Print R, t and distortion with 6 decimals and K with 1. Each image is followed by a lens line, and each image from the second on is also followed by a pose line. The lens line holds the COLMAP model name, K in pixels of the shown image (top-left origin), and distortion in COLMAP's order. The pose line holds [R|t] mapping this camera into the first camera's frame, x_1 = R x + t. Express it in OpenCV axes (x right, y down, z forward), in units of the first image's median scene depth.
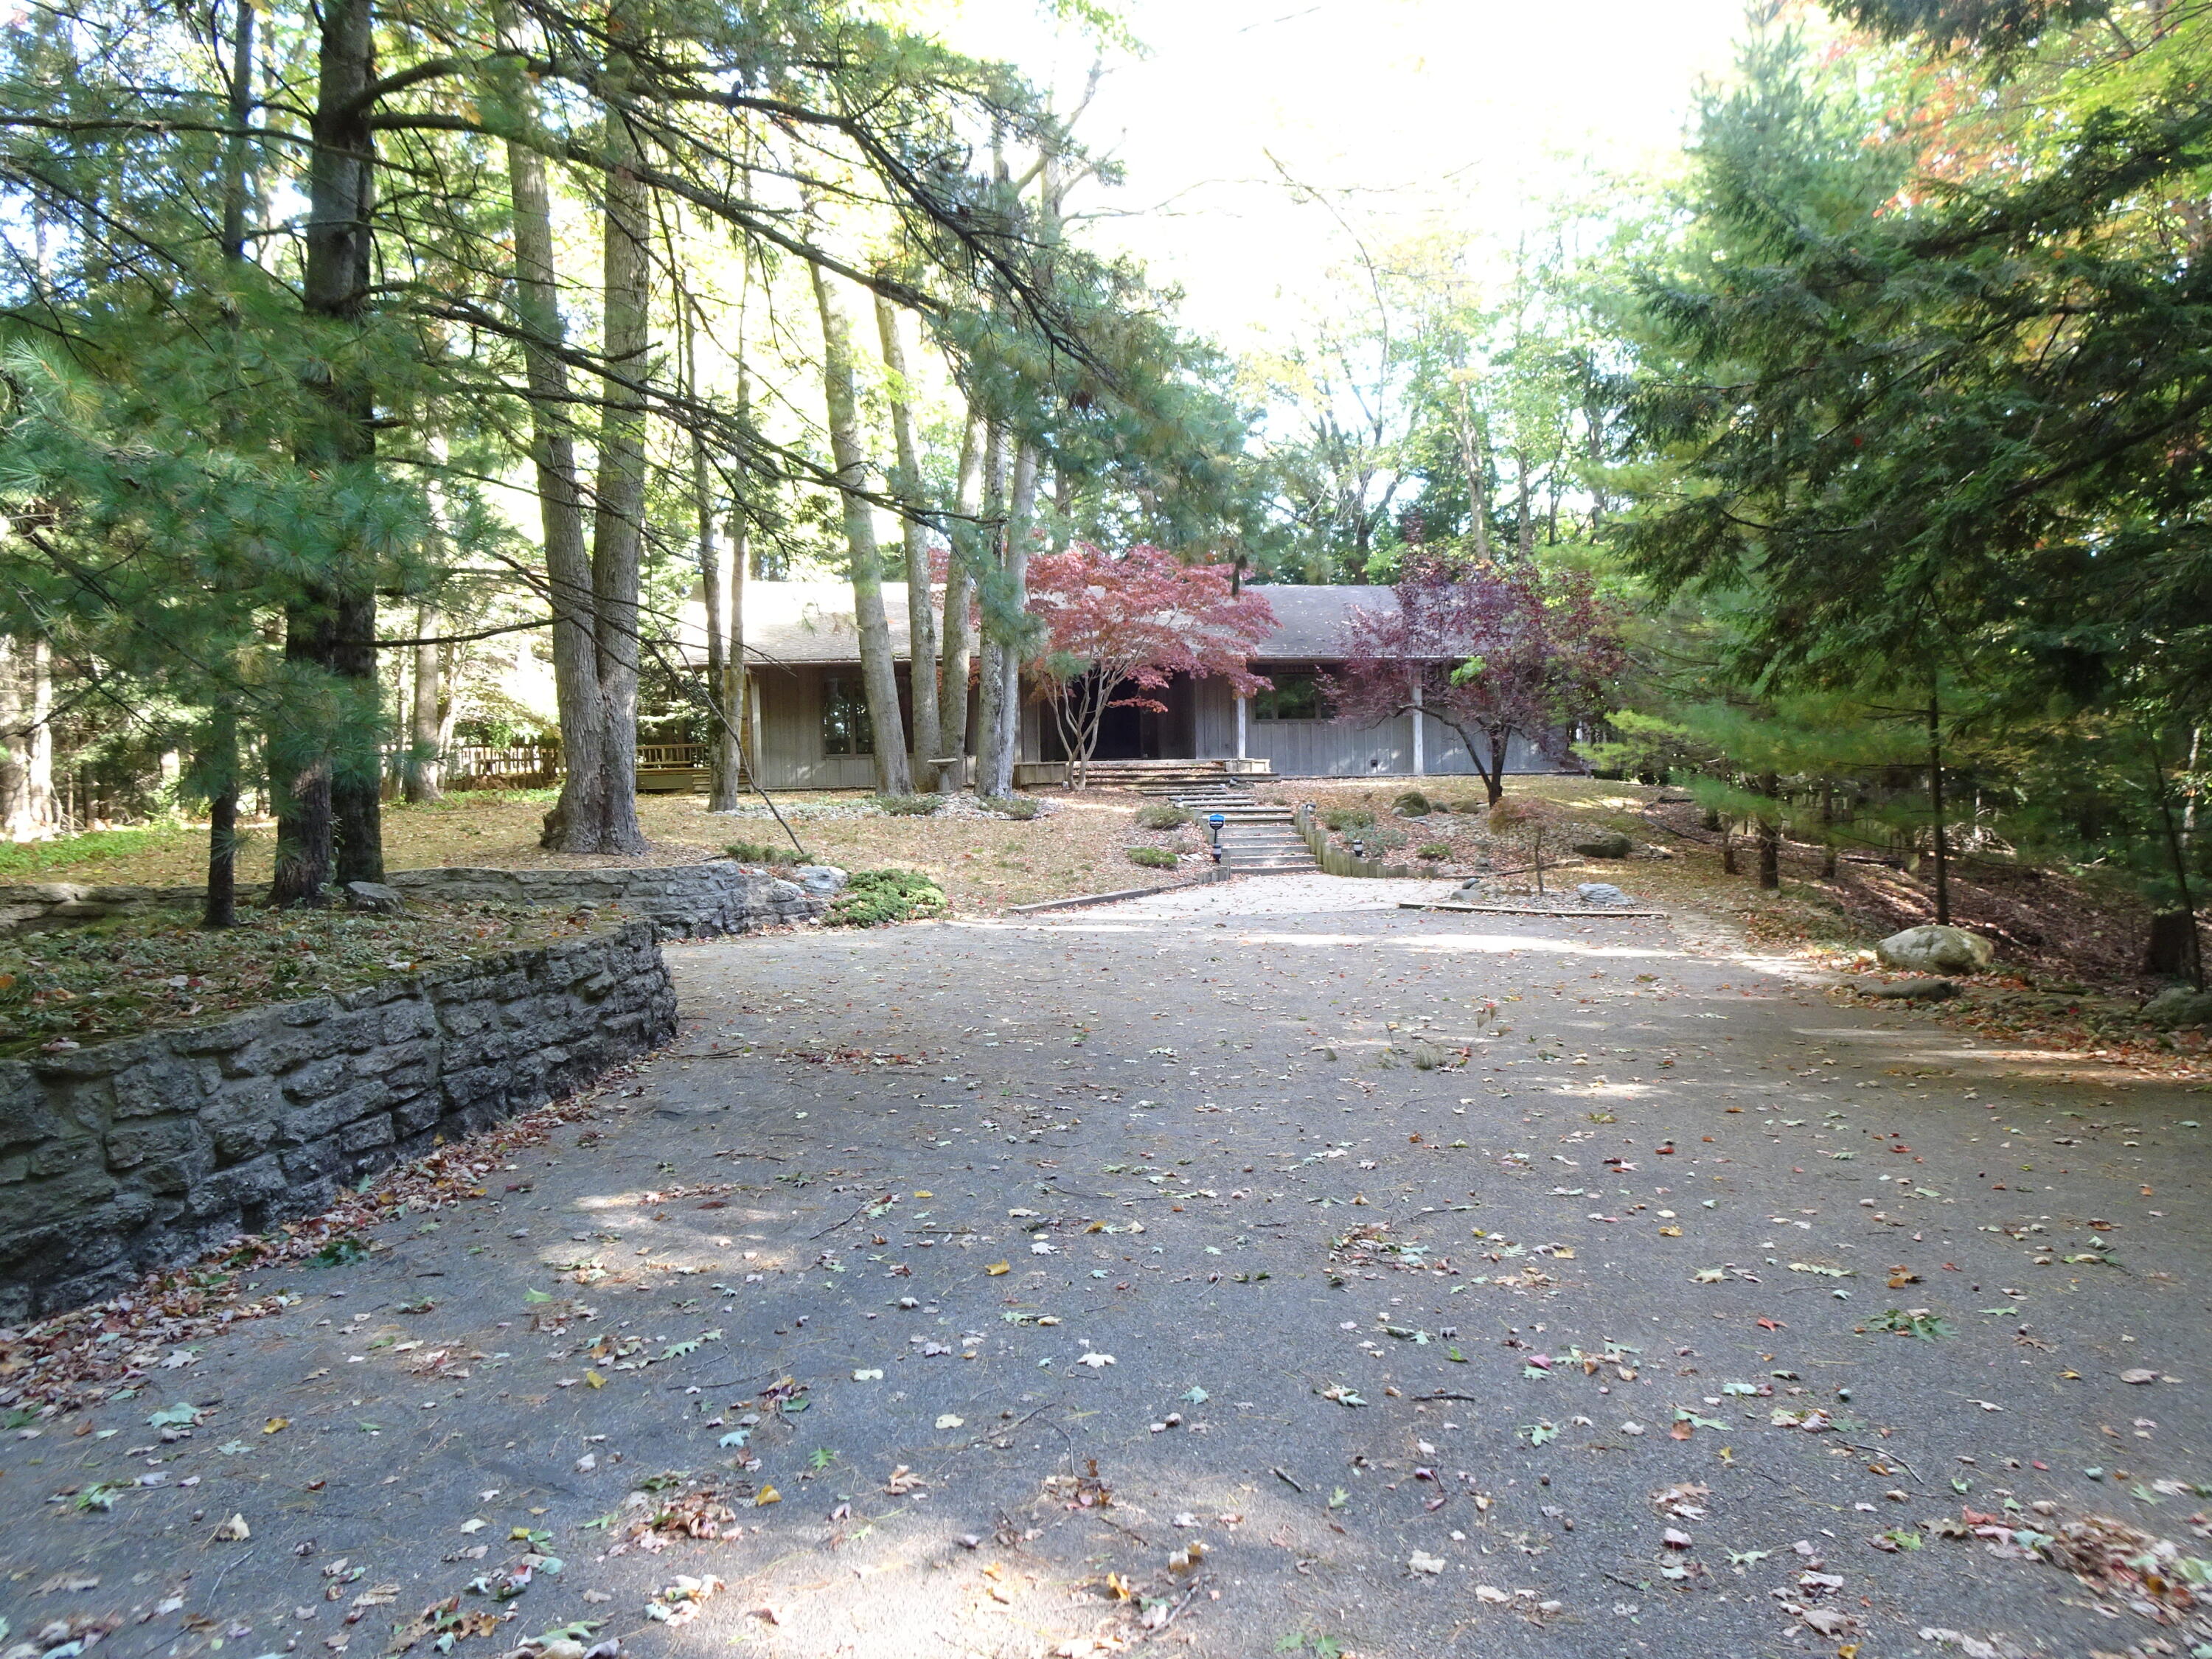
lens RADIAL K [[1580.5, 0, 1102.7], [0, 1580.5, 835.4], [0, 0, 1]] dist [0.009127, 0.002504]
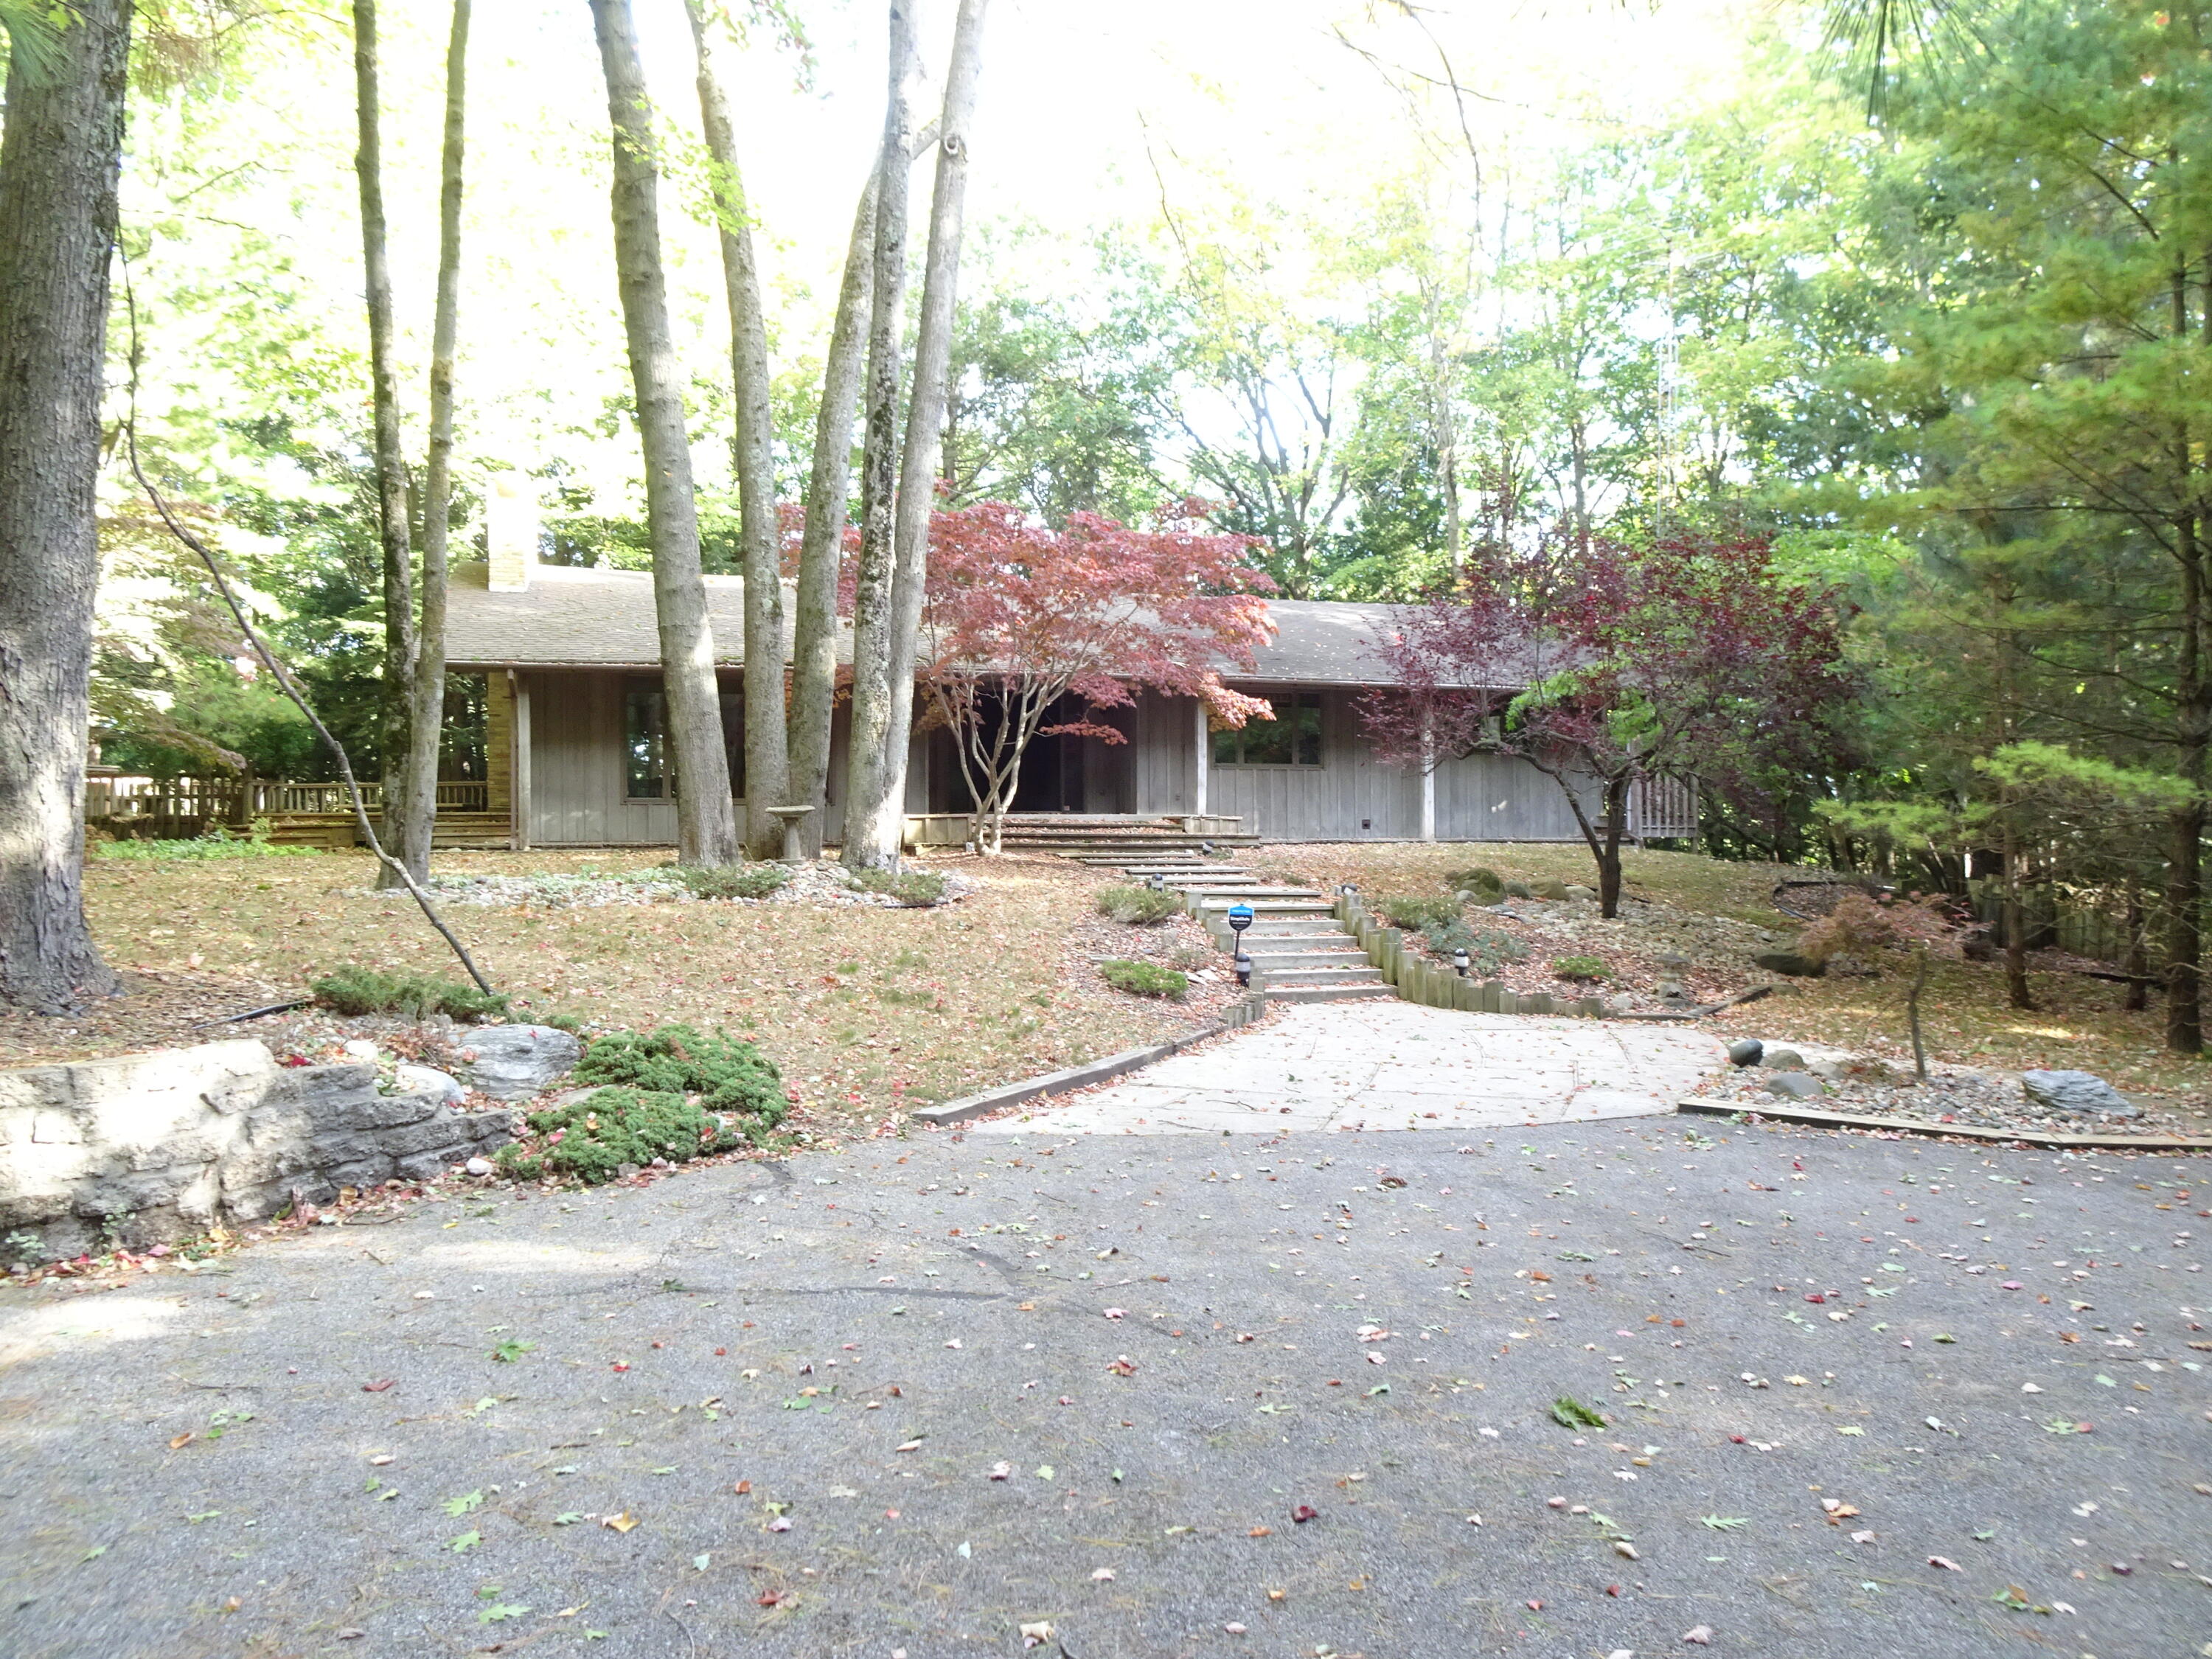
lens RADIAL K [[1580.5, 0, 1116.2], [0, 1580.5, 822.5], [0, 0, 1]] dist [0.009127, 0.002504]
pose [[0.995012, 0.018509, 0.098022, -0.034405], [-0.014378, 0.998985, -0.042681, -0.017354], [-0.098712, 0.041059, 0.994269, 0.368134]]
